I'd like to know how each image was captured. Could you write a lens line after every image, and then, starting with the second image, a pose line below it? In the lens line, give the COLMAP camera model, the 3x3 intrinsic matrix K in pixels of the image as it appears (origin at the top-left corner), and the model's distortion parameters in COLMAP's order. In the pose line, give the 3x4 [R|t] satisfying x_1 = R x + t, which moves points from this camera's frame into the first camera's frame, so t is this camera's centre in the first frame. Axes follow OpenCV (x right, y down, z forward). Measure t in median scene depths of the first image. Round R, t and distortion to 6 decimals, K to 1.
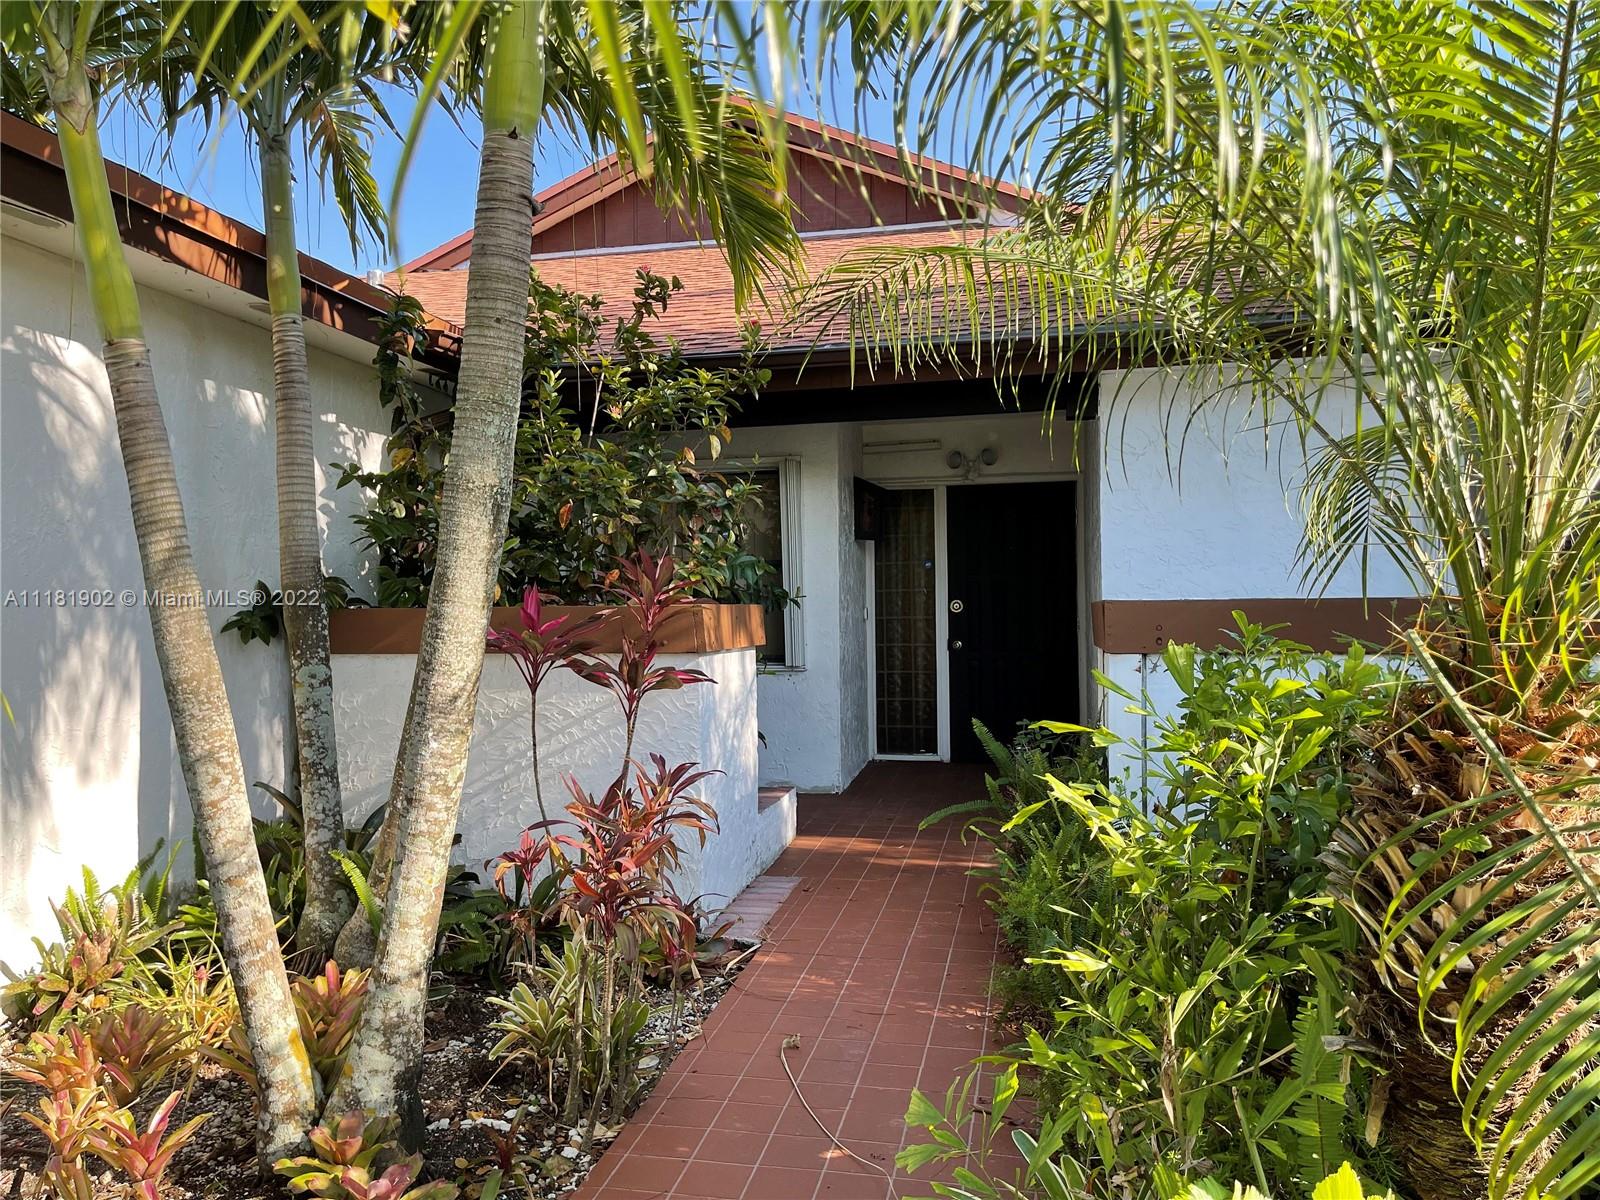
lens RADIAL K [[1213.4, 0, 786.4], [0, 1213.4, 600.2], [0, 0, 1]] dist [0.075424, -0.096487]
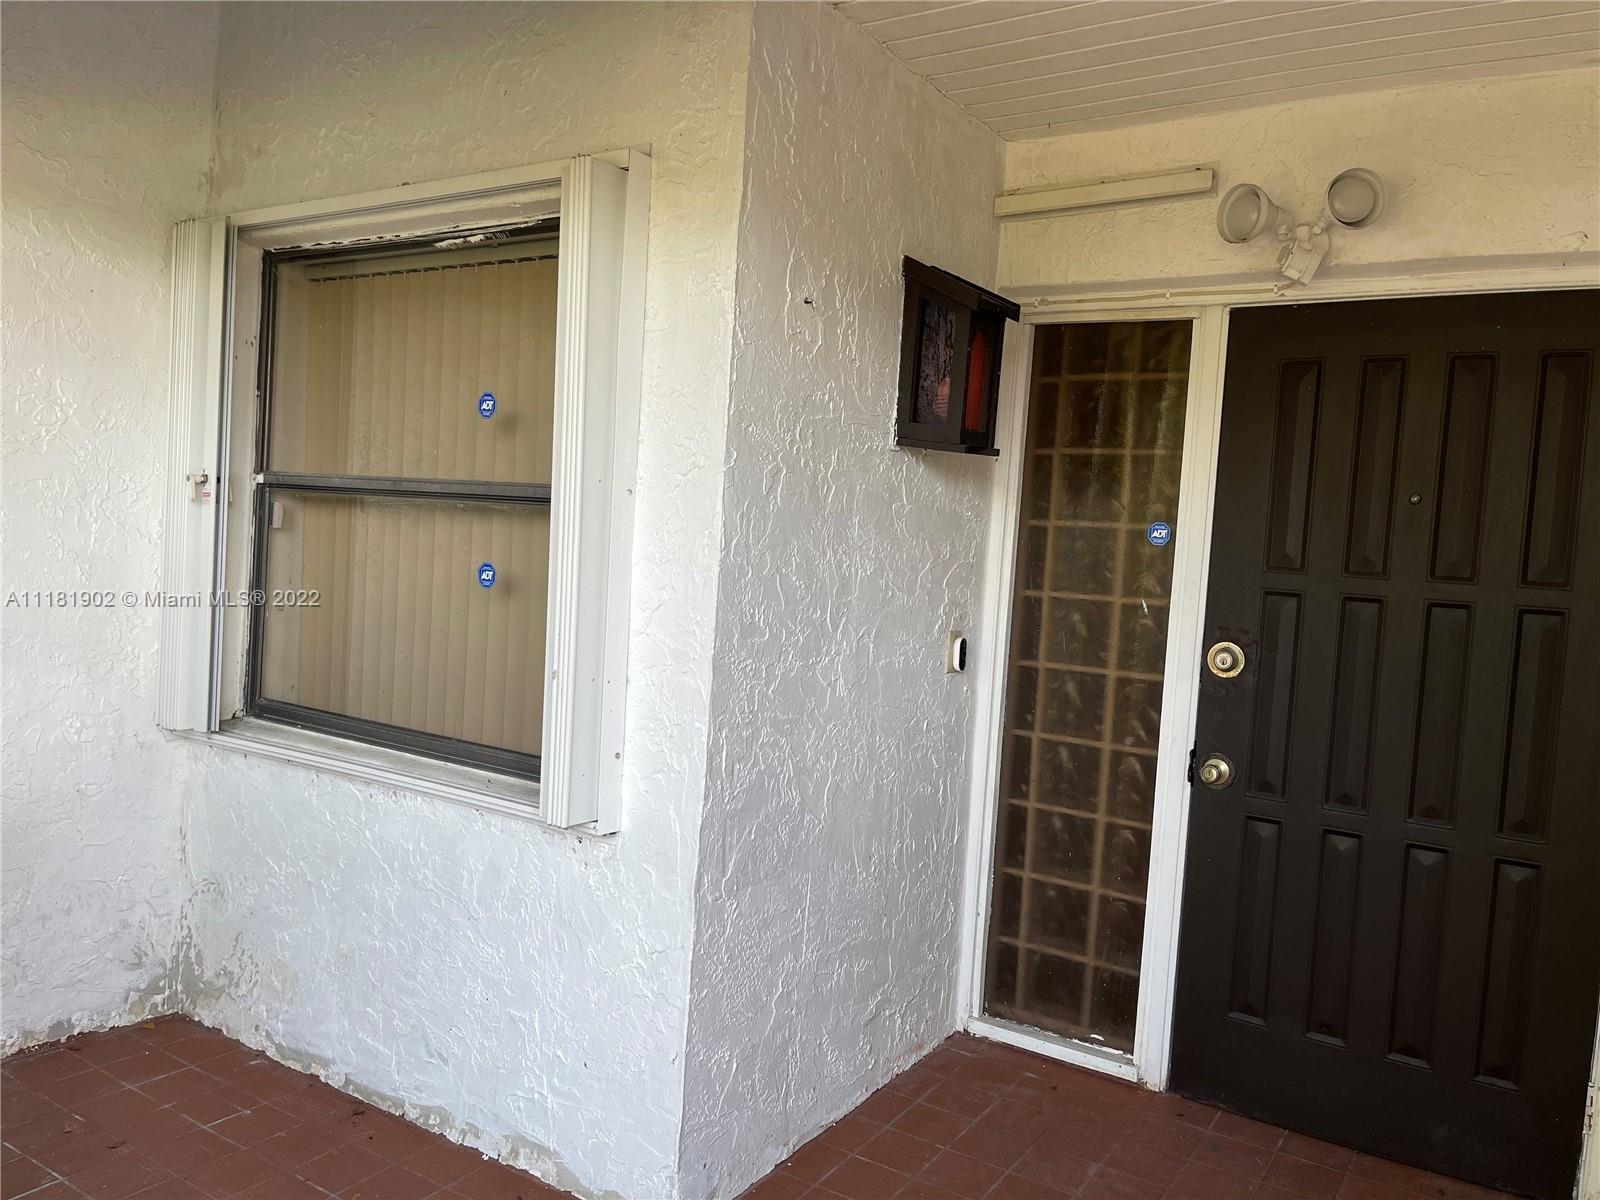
lens RADIAL K [[1213.4, 0, 806.2], [0, 1213.4, 594.4], [0, 0, 1]] dist [0.075424, -0.096487]
pose [[0.924740, 0.093826, -0.368852, 0.245575], [-0.073973, 0.994964, 0.067636, -0.044515], [0.373341, -0.035260, 0.927024, 0.994004]]
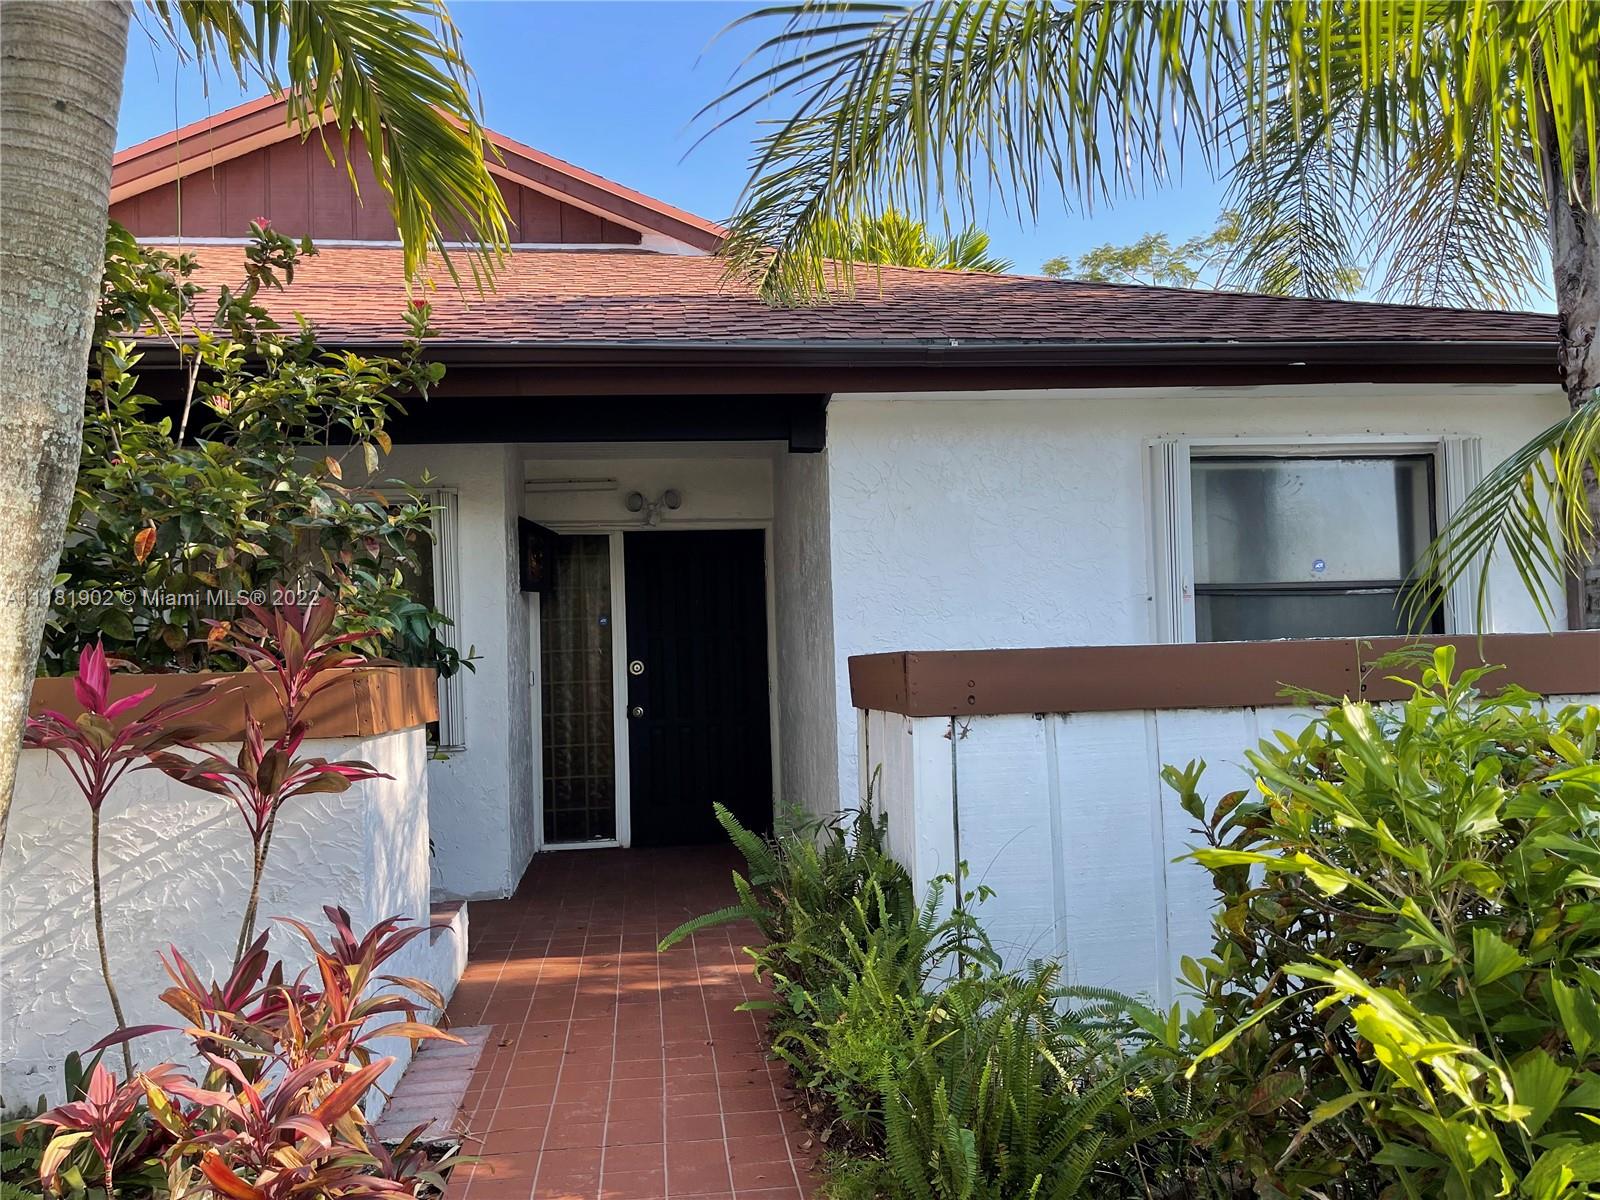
lens RADIAL K [[1213.4, 0, 812.6], [0, 1213.4, 607.2], [0, 0, 1]] dist [0.075424, -0.096487]
pose [[0.942828, -0.002963, 0.333266, -0.051764], [0.018850, 0.998834, -0.044449, 0.004157], [-0.332746, 0.048190, 0.941784, 0.197264]]
